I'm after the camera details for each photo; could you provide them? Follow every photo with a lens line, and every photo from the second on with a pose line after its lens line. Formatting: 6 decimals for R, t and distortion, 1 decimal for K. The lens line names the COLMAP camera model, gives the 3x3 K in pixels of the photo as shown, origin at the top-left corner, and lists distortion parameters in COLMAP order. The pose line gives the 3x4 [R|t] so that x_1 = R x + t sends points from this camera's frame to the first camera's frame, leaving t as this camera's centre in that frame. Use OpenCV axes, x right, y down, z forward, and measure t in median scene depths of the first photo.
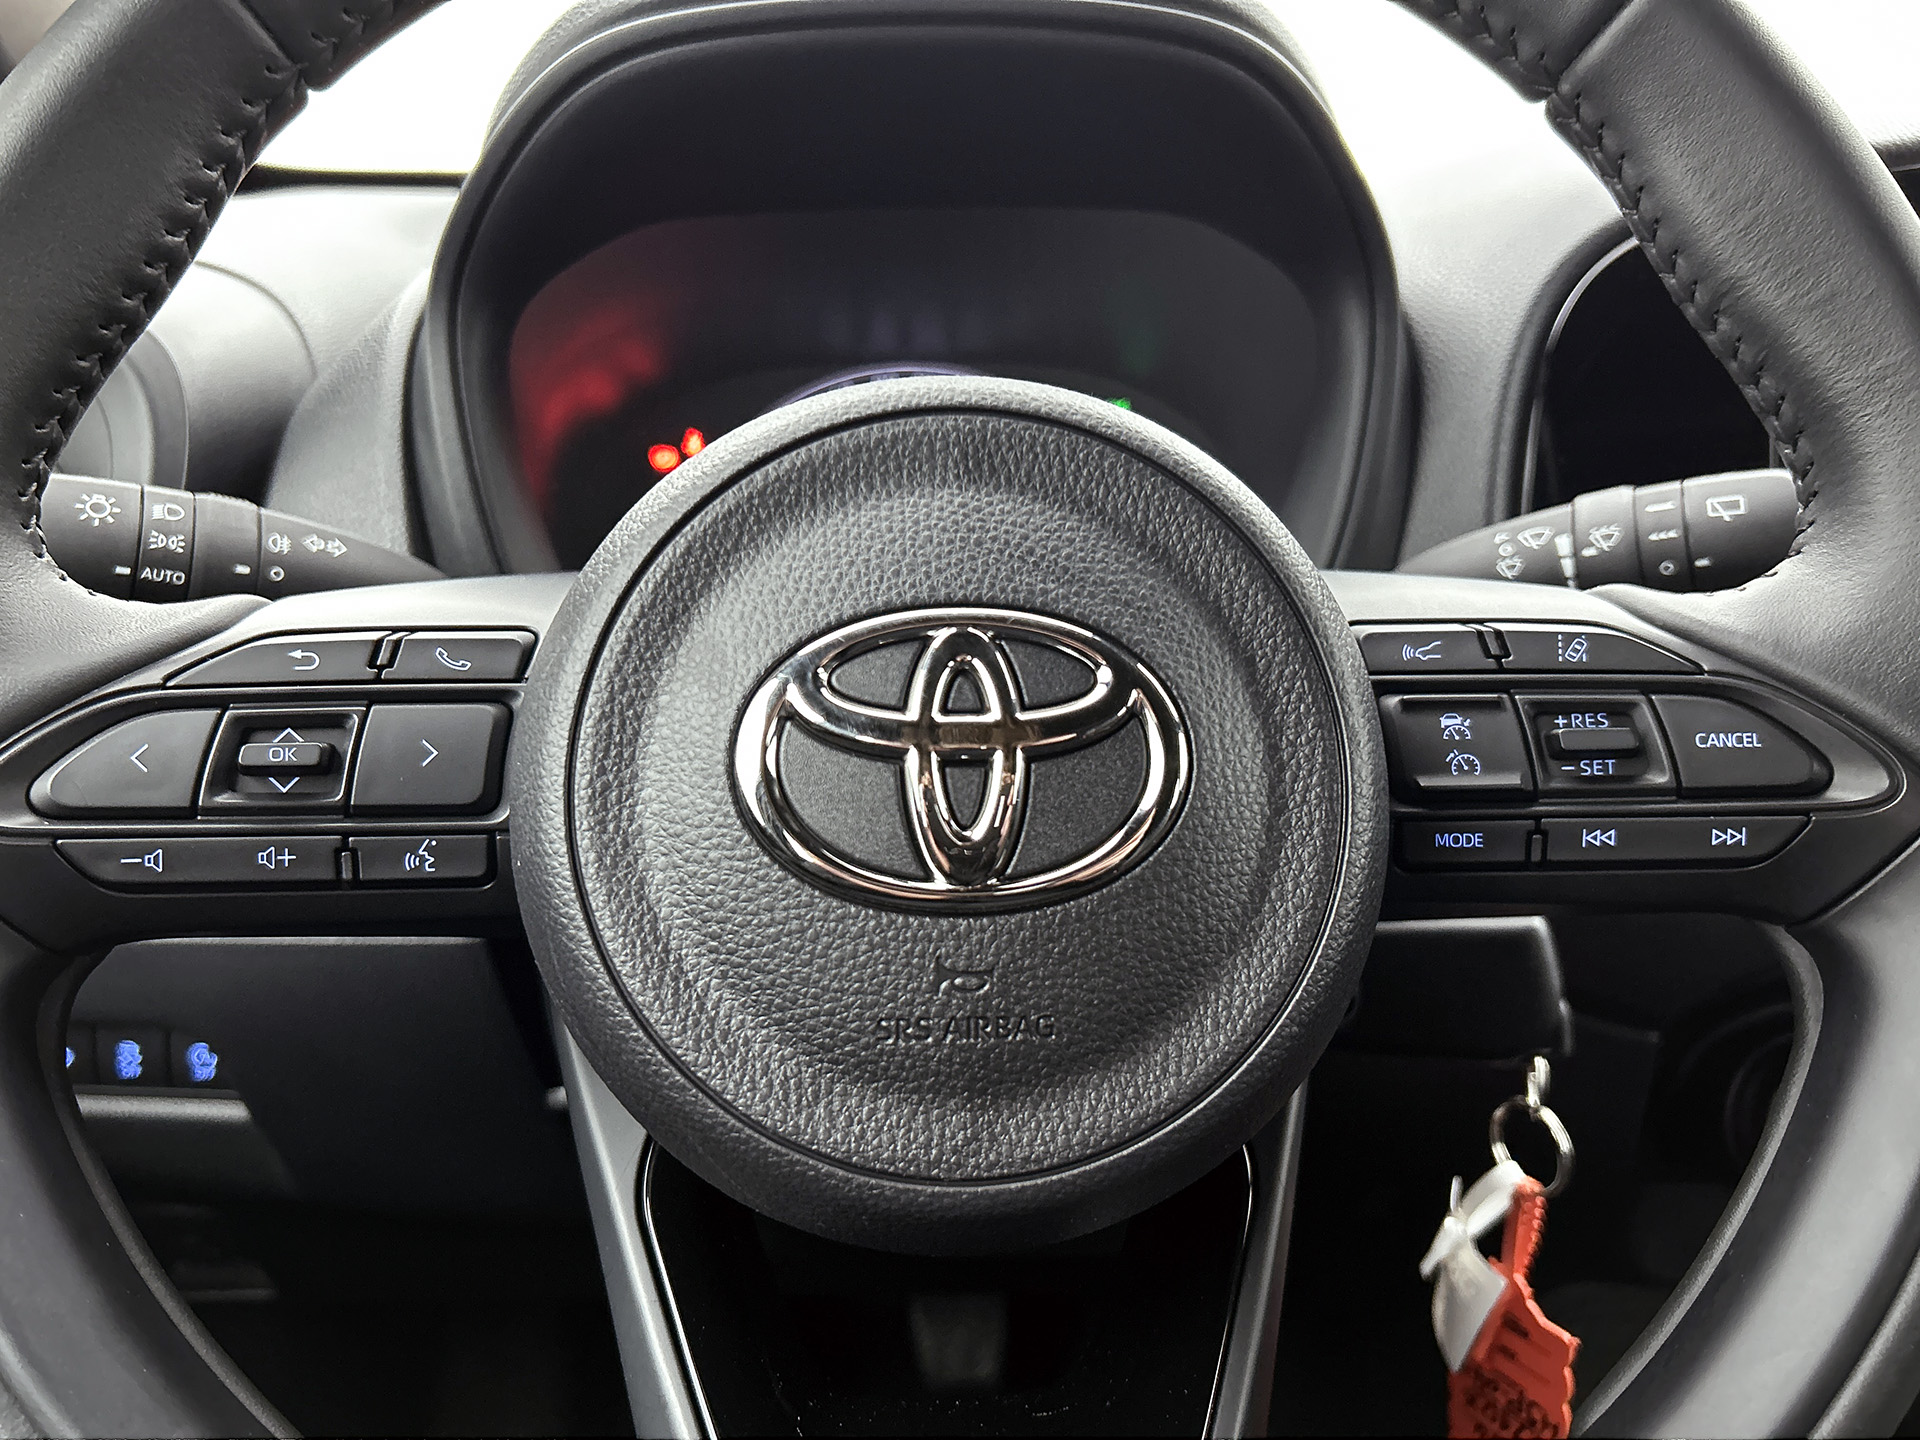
lens RADIAL K [[1595.6, 0, 948.3], [0, 1595.6, 723.4], [0, 0, 1]] dist [0.006383, -0.024764]
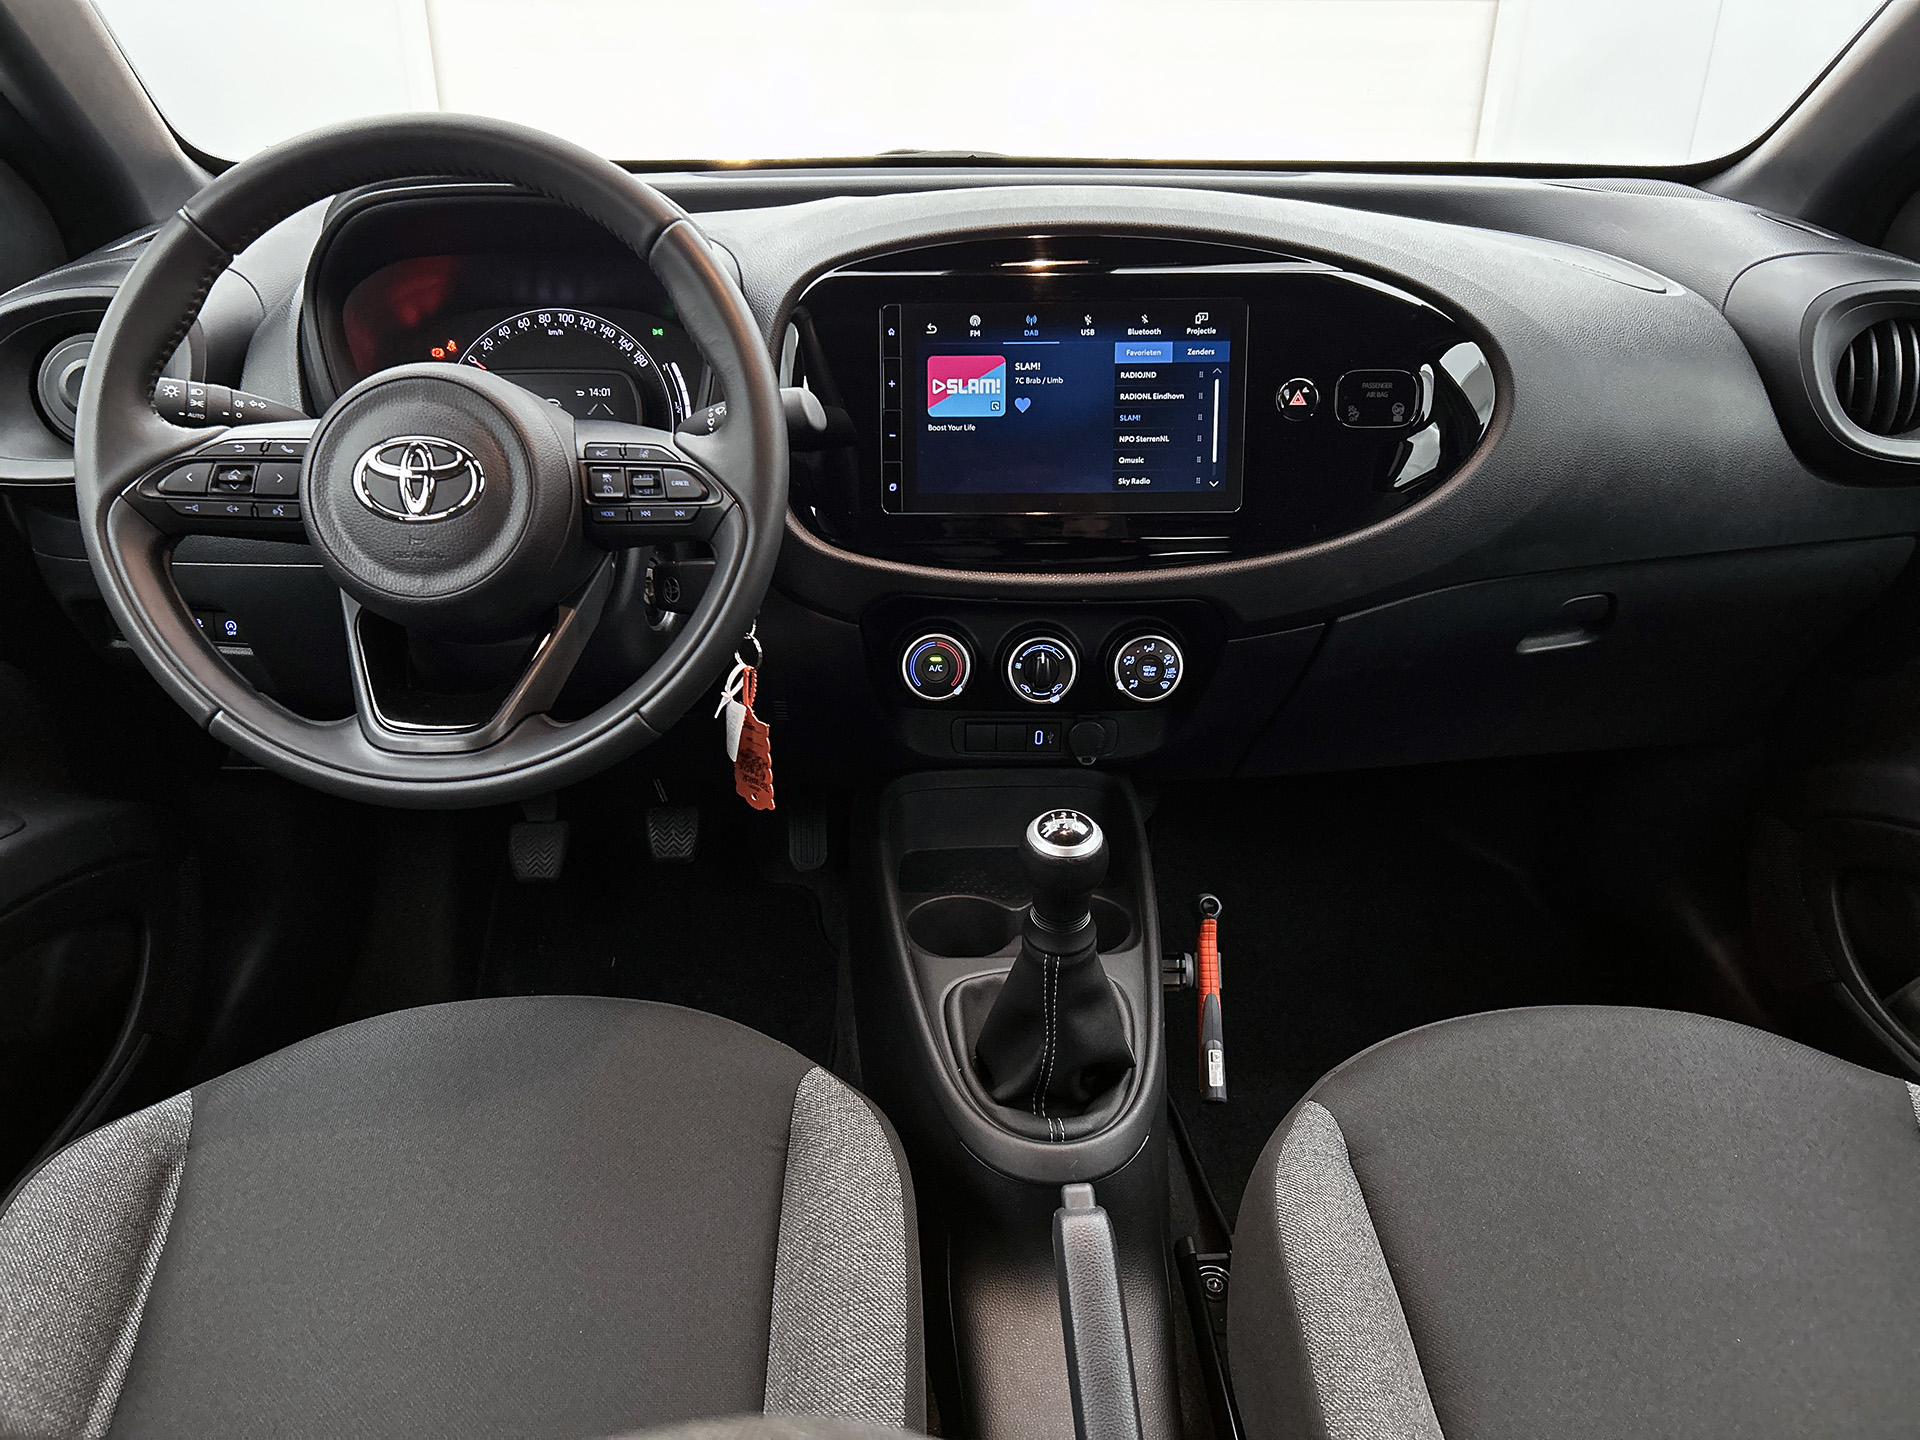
lens RADIAL K [[1461.0, 0, 959.8], [0, 1461.0, 752.1], [0, 0, 1]] dist [0.012604, -0.019944]
pose [[0.999766, 0.021639, -0.000173, 1.063014], [-0.021353, 0.987802, 0.154246, 0.079493], [0.003508, -0.154206, 0.988033, -2.005991]]
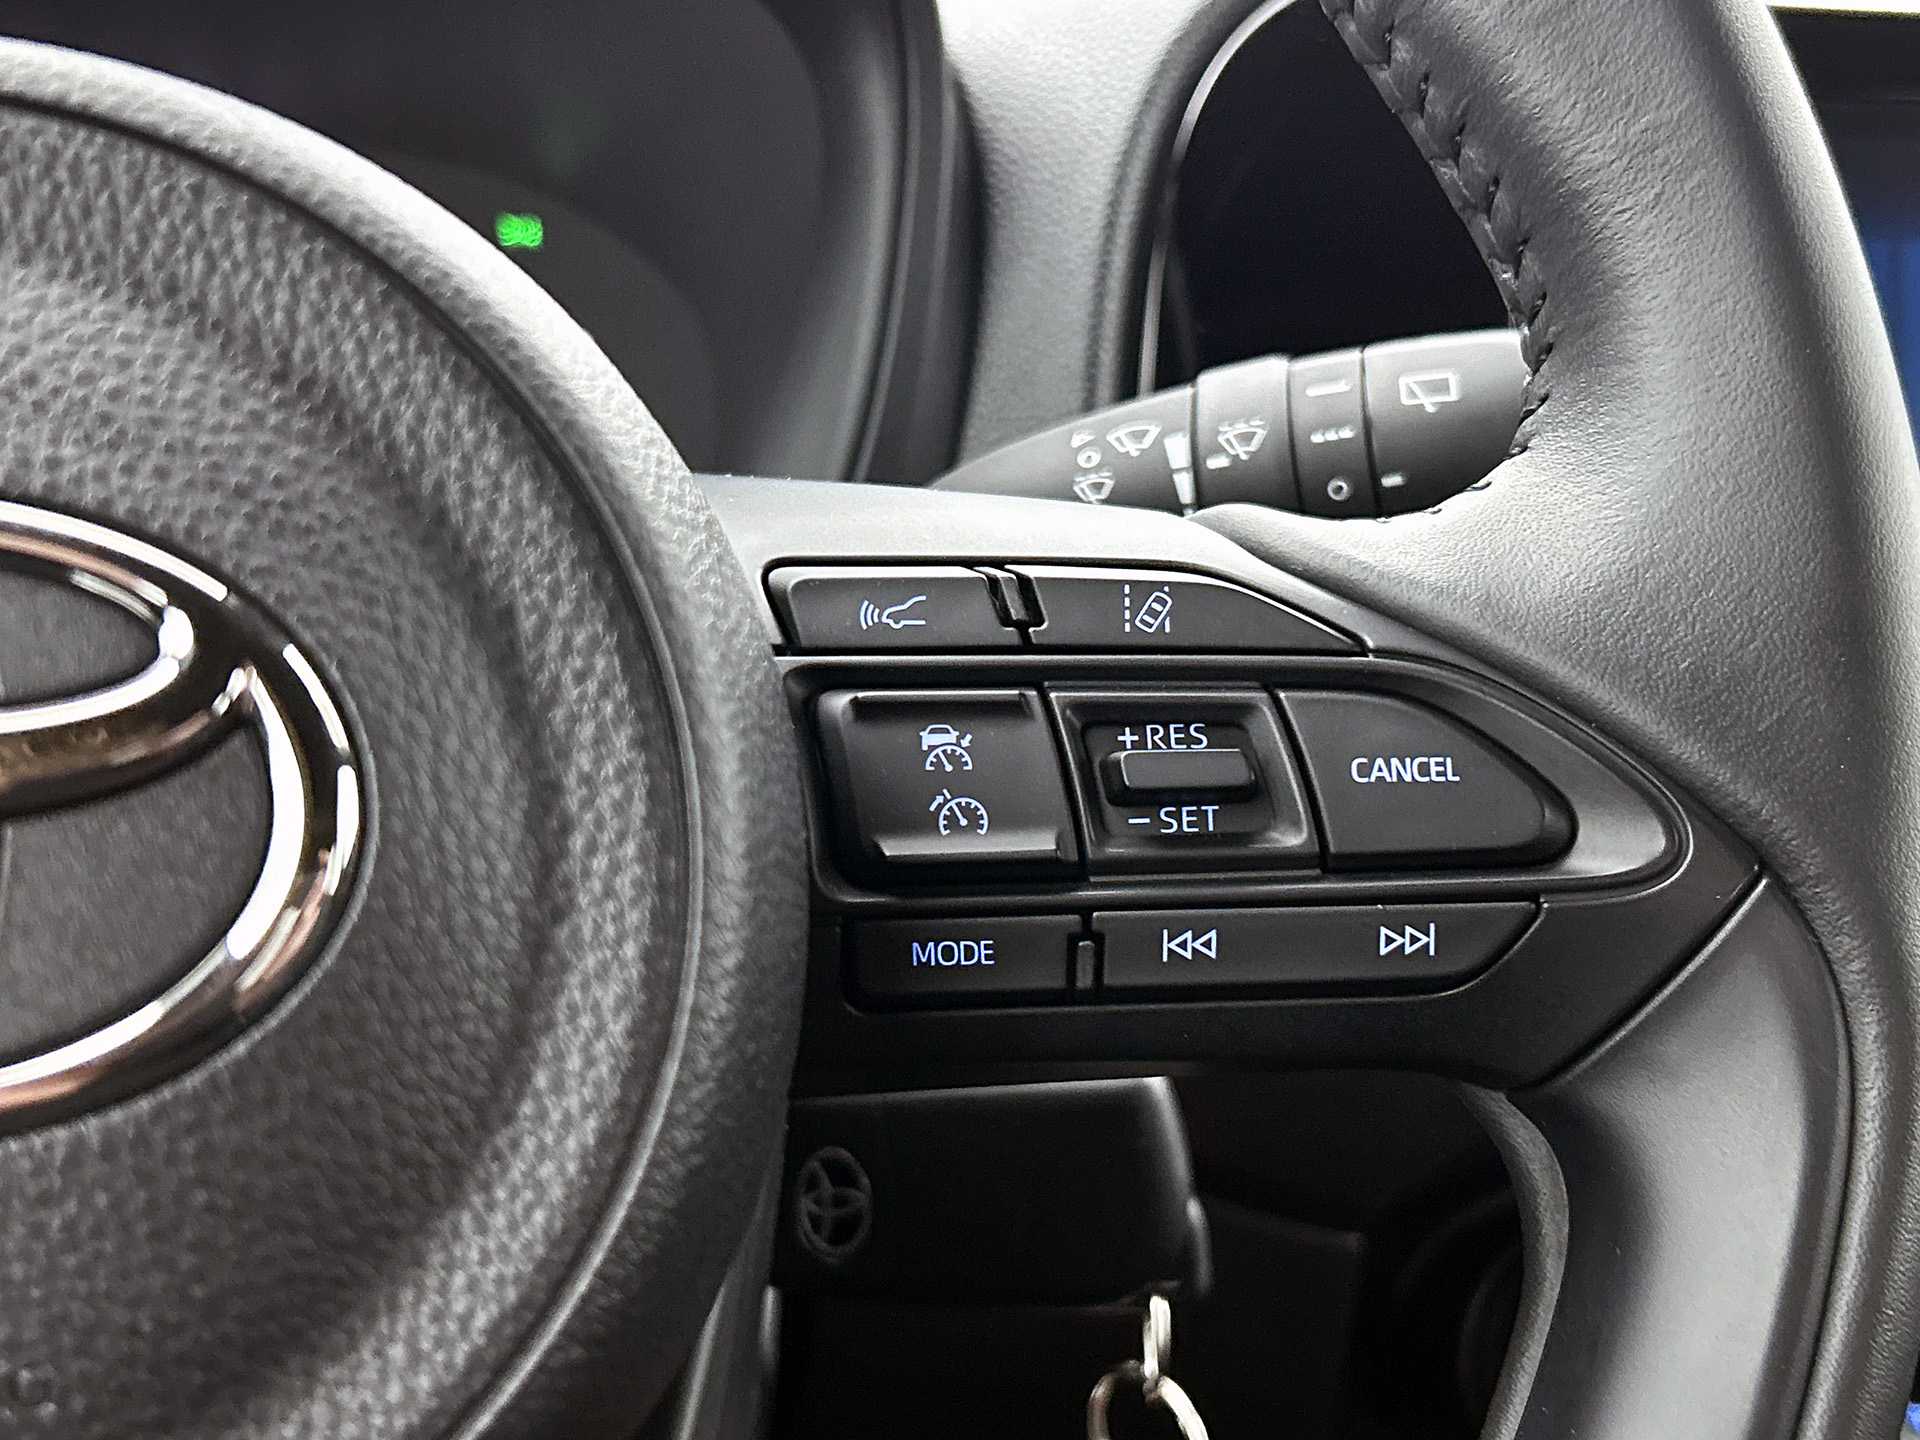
lens RADIAL K [[2328.4, 0, 953.3], [0, 2328.4, 719.0], [0, 0, 1]] dist [0.055250, 0.000000]
pose [[0.974790, -0.000206, 0.223126, 0.146387], [0.004090, 0.999848, -0.016948, 0.005938], [-0.223088, 0.017434, 0.974642, 0.225492]]
